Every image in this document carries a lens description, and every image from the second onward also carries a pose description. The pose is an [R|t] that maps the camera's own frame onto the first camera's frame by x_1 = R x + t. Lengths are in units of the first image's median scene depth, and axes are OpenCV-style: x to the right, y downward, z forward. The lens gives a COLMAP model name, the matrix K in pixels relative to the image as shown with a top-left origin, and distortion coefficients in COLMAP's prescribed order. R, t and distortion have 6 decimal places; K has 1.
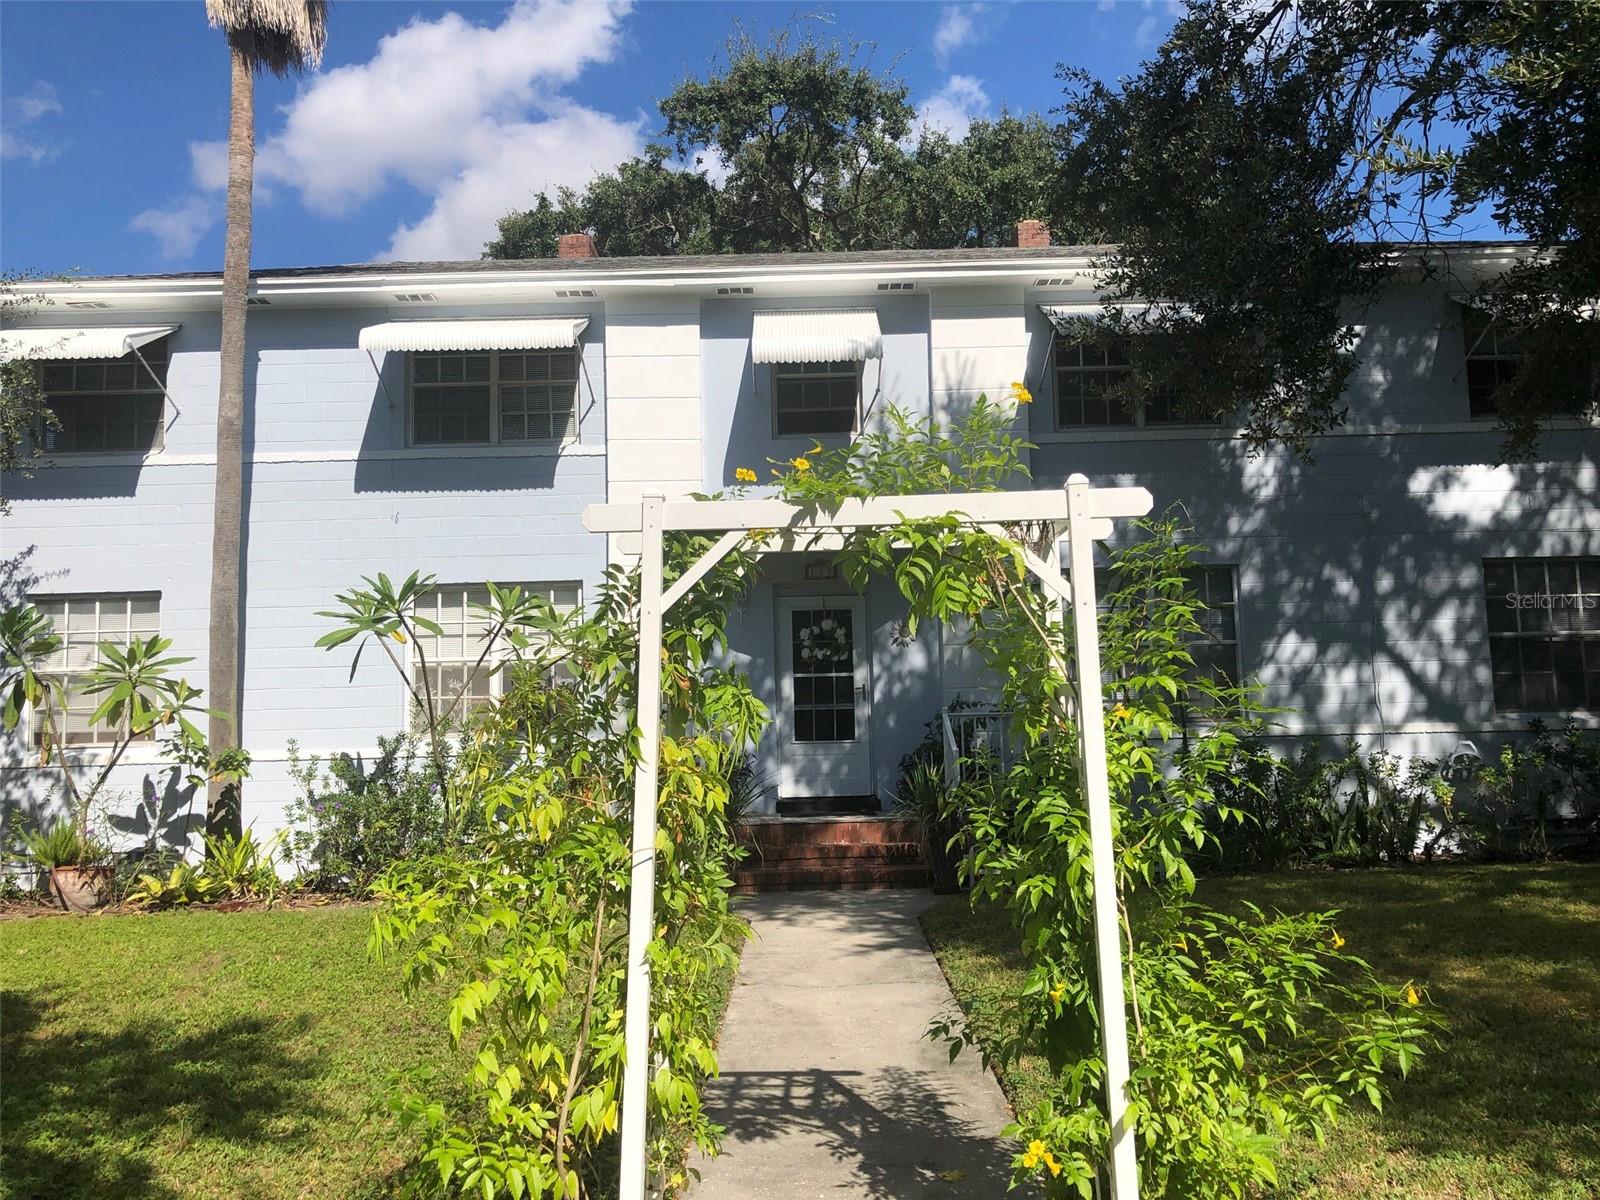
lens RADIAL K [[1326.2, 0, 800.0], [0, 1326.2, 600.0], [0, 0, 1]] dist [0.005791, 0.001073]
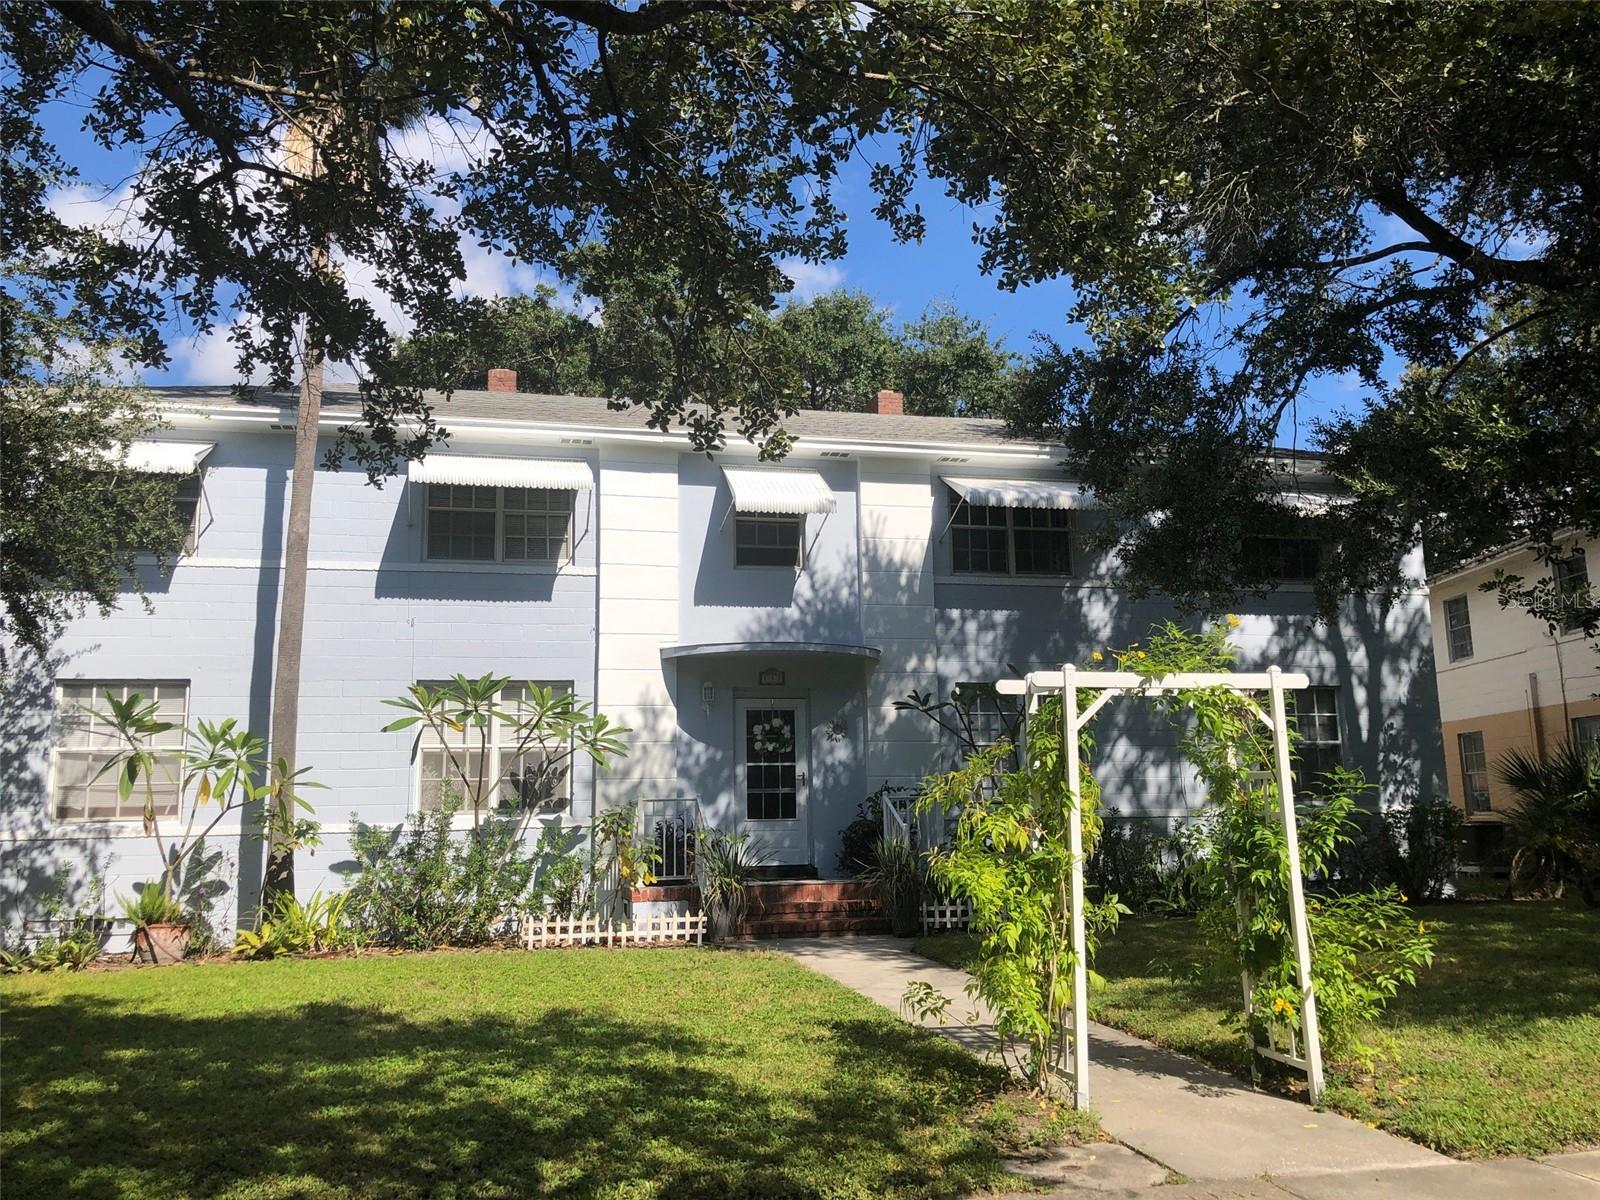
lens RADIAL K [[1305.5, 0, 800.6], [0, 1305.5, 551.9], [0, 0, 1]] dist [-0.009011, -0.014068]
pose [[0.974161, 0.051998, 0.219789, -0.235889], [-0.028690, 0.993744, -0.107938, -0.008905], [-0.224026, 0.098843, 0.969558, -0.196886]]
